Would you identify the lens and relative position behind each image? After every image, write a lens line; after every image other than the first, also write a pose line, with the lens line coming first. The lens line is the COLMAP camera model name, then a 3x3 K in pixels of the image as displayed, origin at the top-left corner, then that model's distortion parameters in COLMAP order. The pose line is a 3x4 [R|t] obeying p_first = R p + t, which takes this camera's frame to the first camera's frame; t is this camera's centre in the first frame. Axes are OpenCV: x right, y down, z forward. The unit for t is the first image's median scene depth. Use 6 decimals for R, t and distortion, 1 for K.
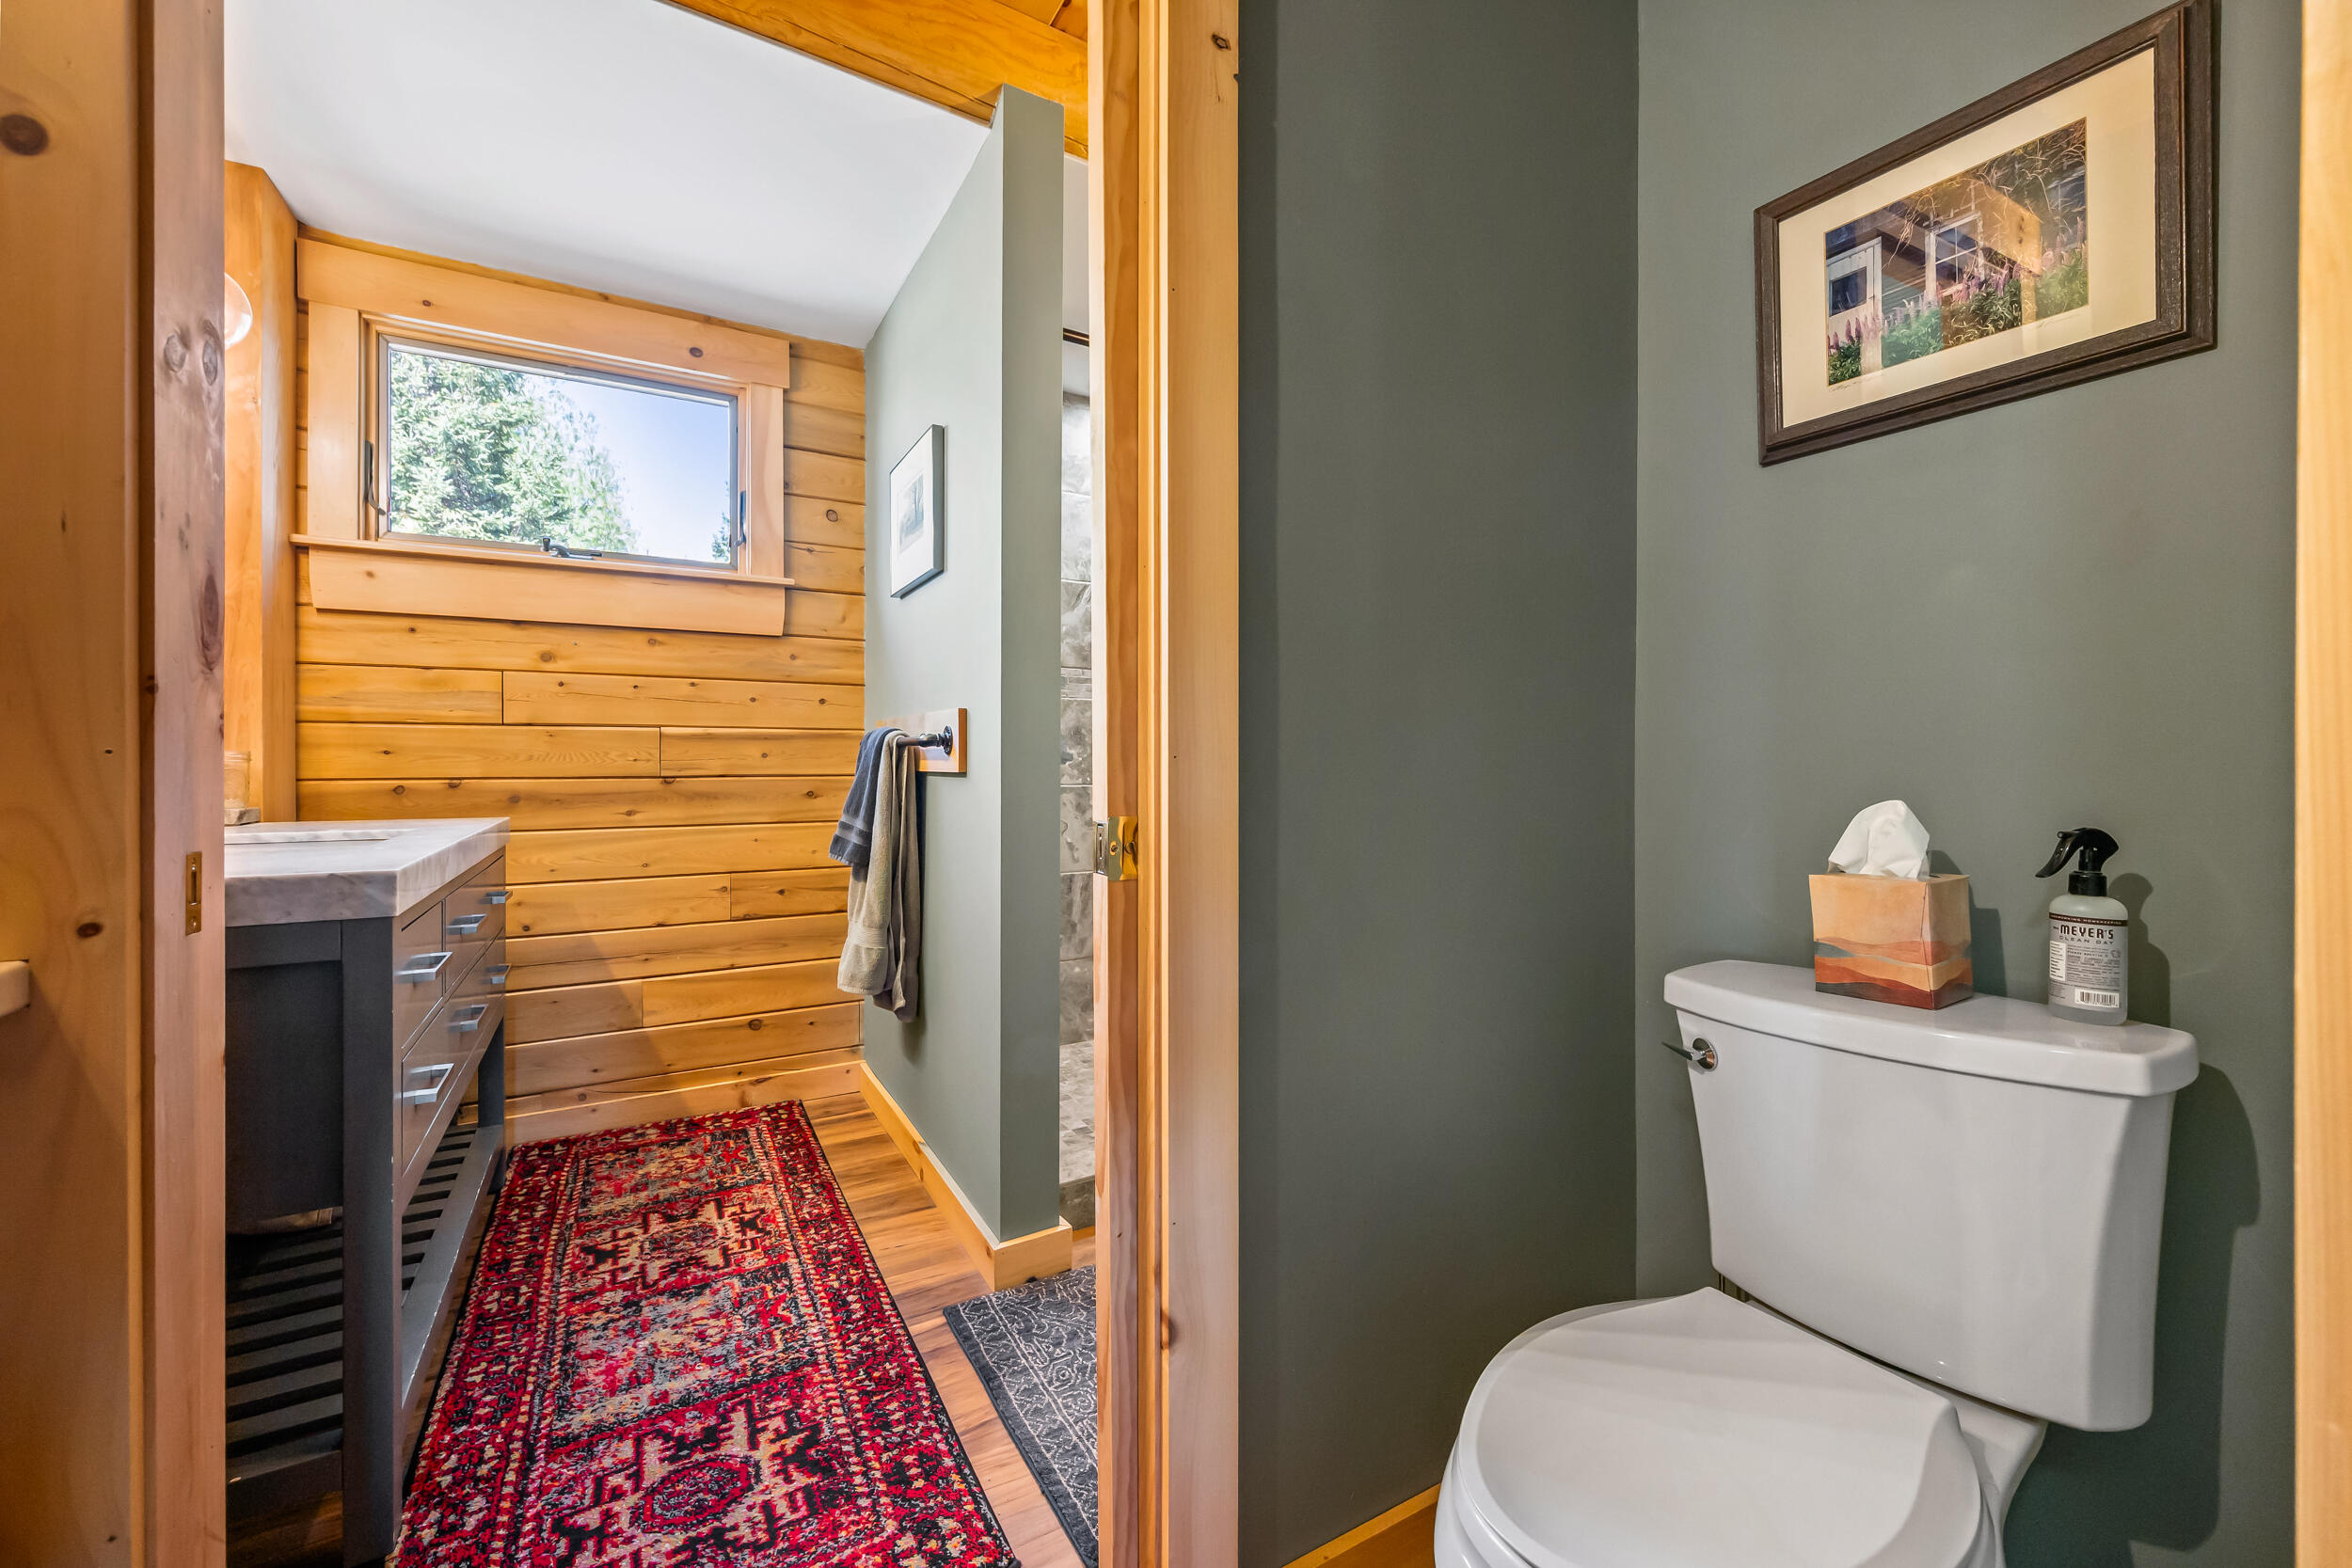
lens RADIAL K [[922.6, 0, 1169.9], [0, 922.6, 764.9], [0, 0, 1]] dist [-0.000877, -0.000073]
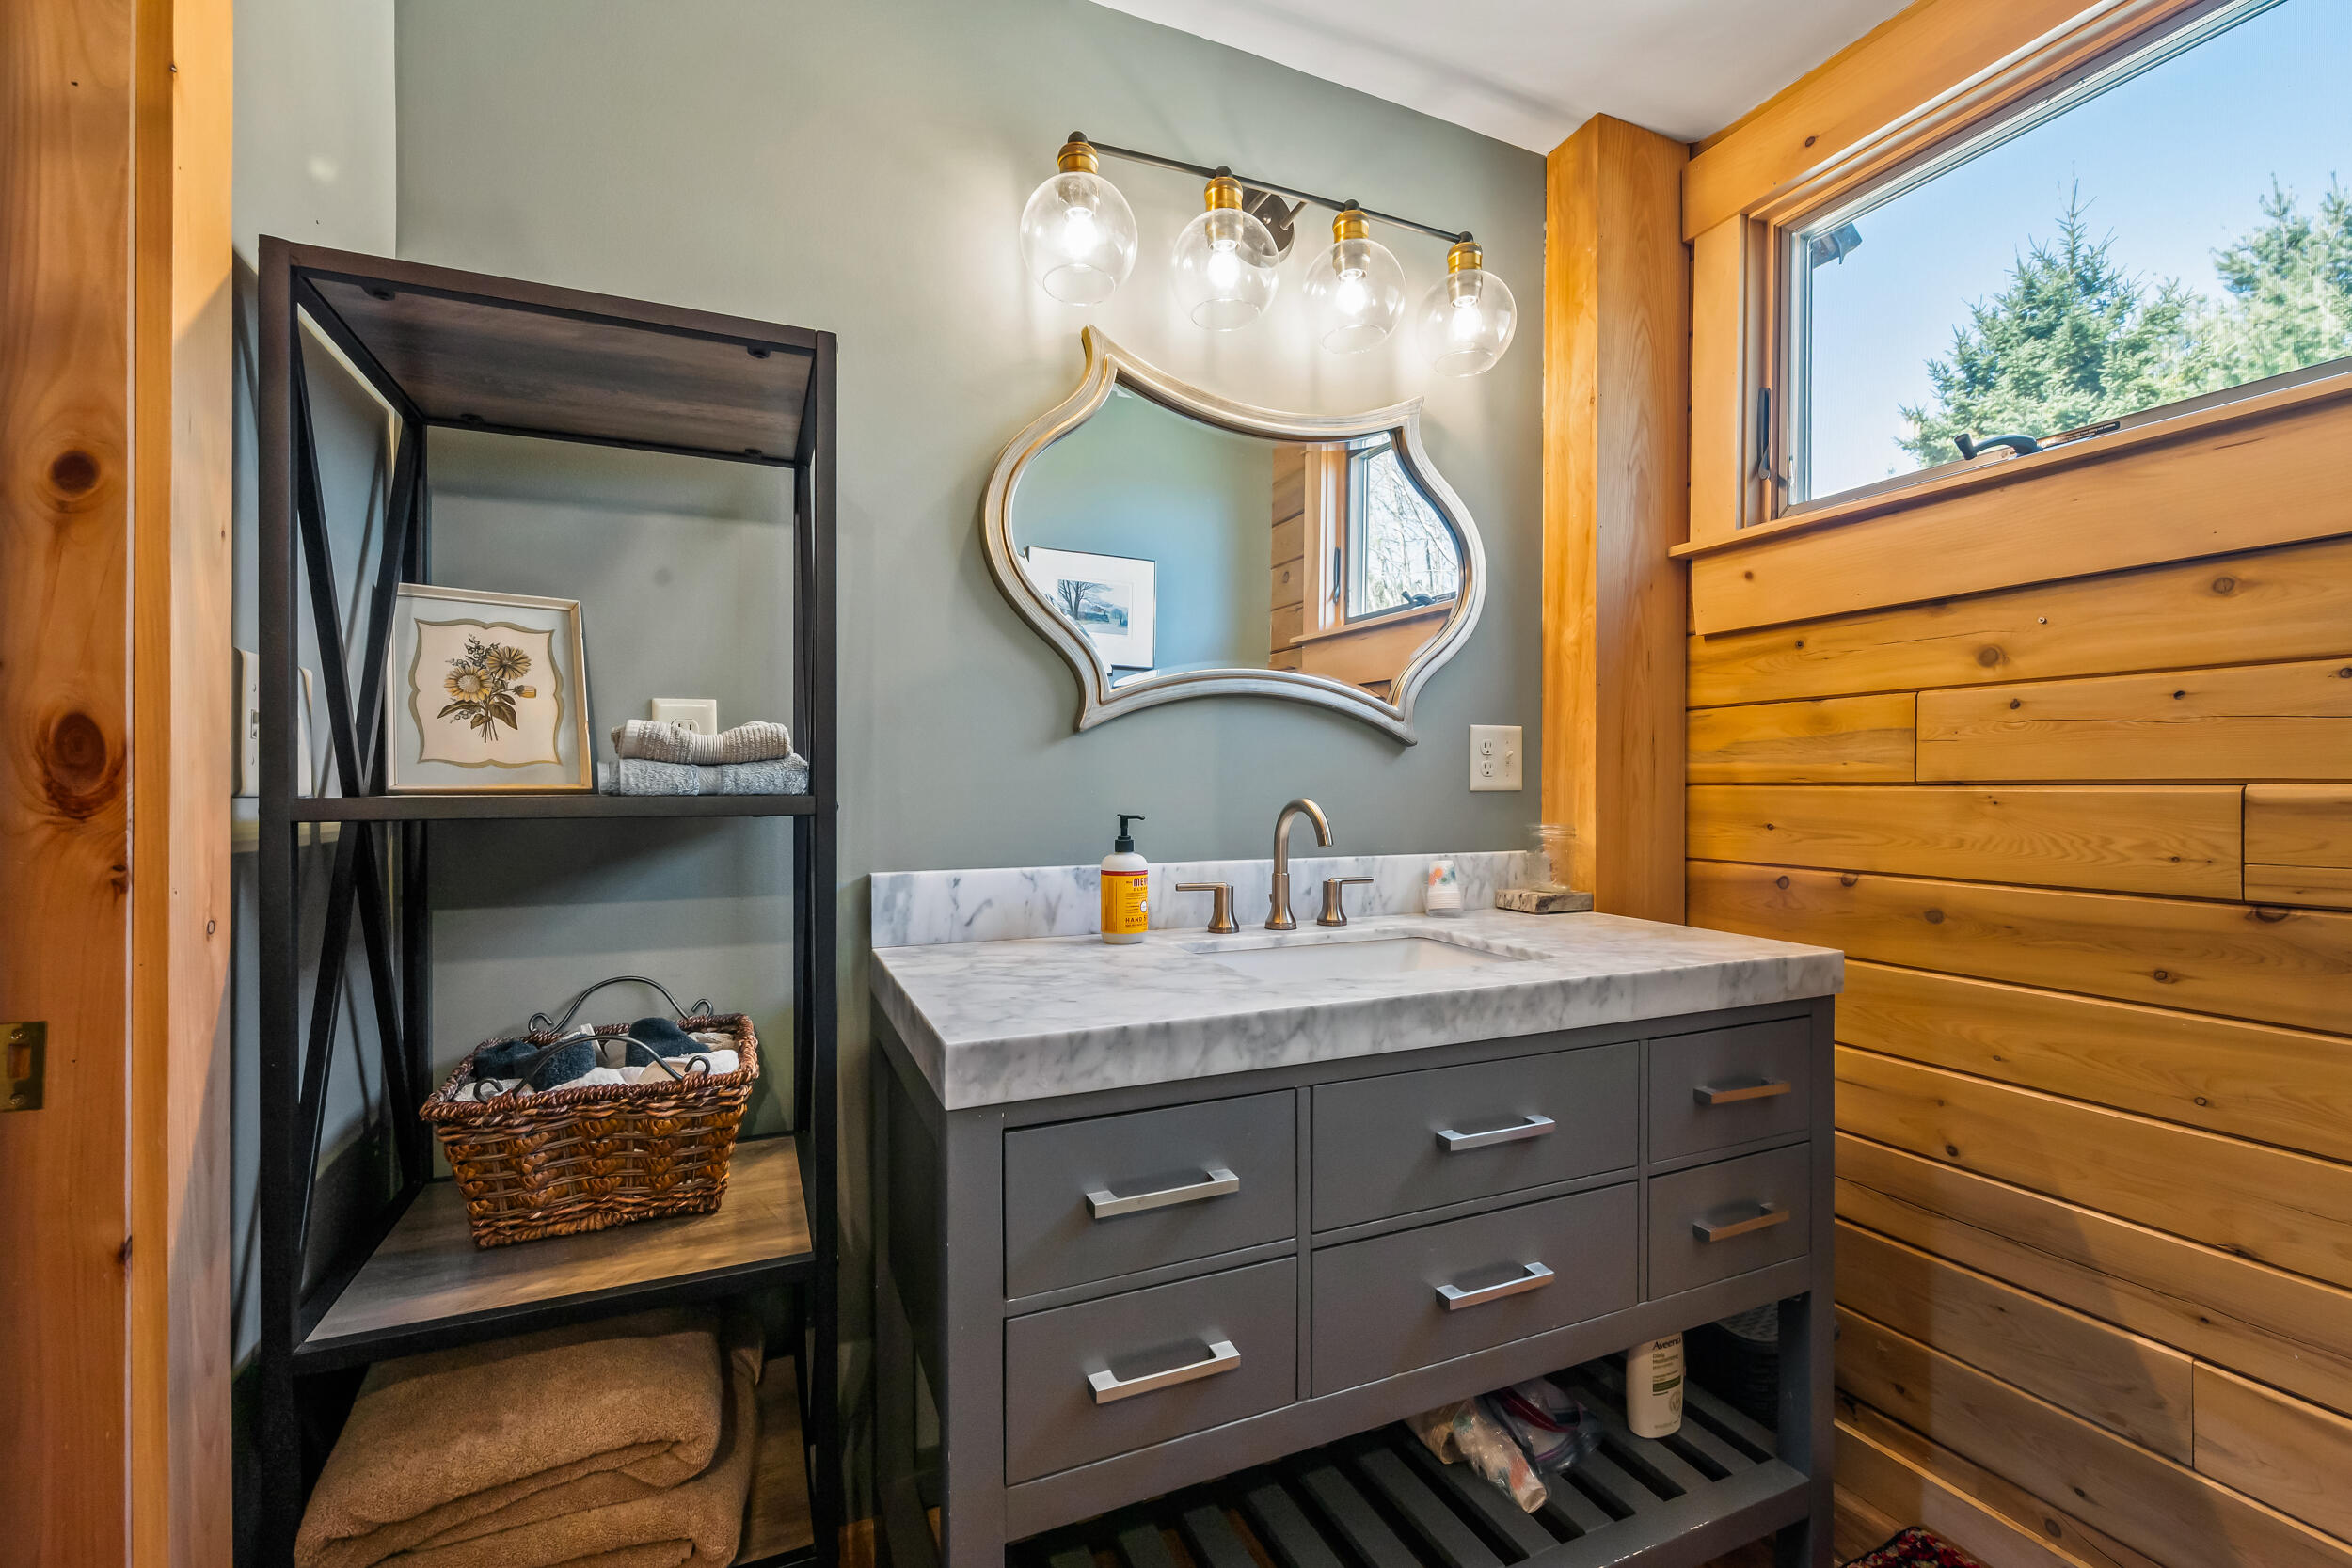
lens RADIAL K [[1003.6, 0, 1175.9], [0, 1003.6, 789.3], [0, 0, 1]] dist [0.000512, 0.000791]
pose [[-0.101476, 0.003195, -0.994833, -0.053999], [-0.006274, 0.999973, 0.003852, -0.042969], [0.994818, 0.006633, -0.101453, 0.647539]]
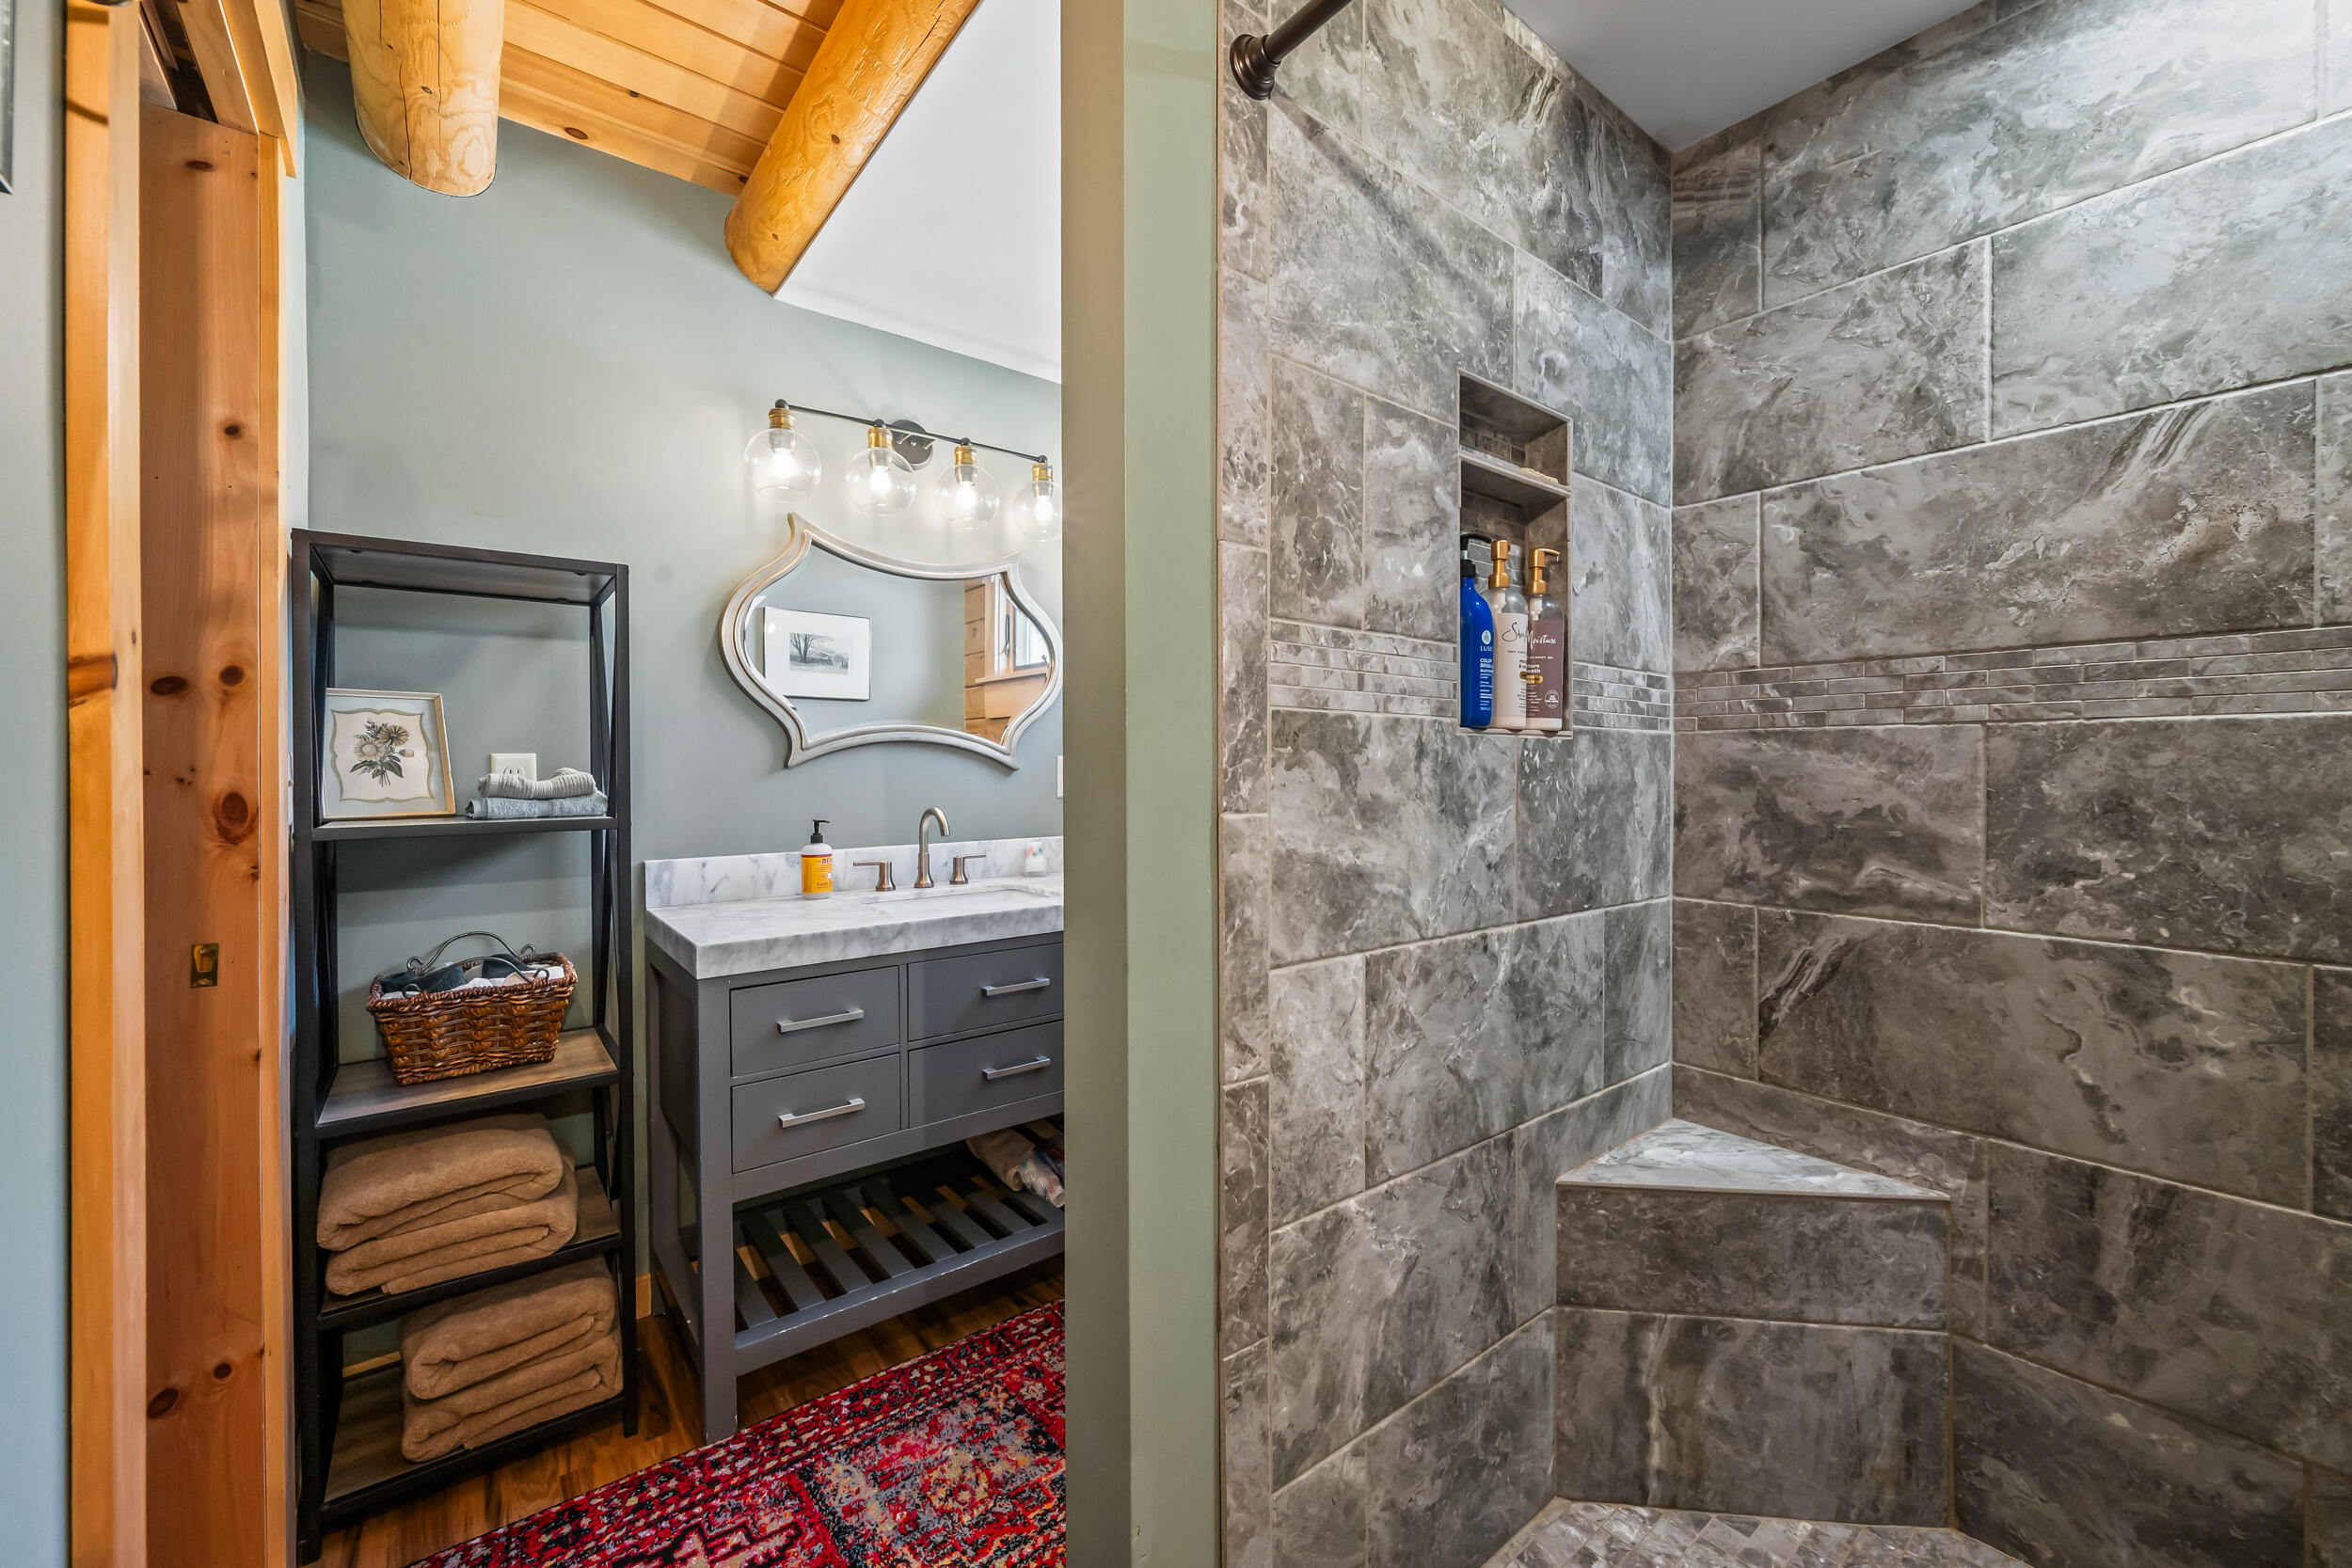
lens RADIAL K [[922.6, 0, 1167.5], [0, 922.6, 770.7], [0, 0, 1]] dist [-0.000877, -0.000073]
pose [[0.144086, -0.003263, -0.989560, 0.315748], [0.003939, 0.999989, -0.002724, -0.071616], [0.989557, -0.003505, 0.144098, 0.773847]]
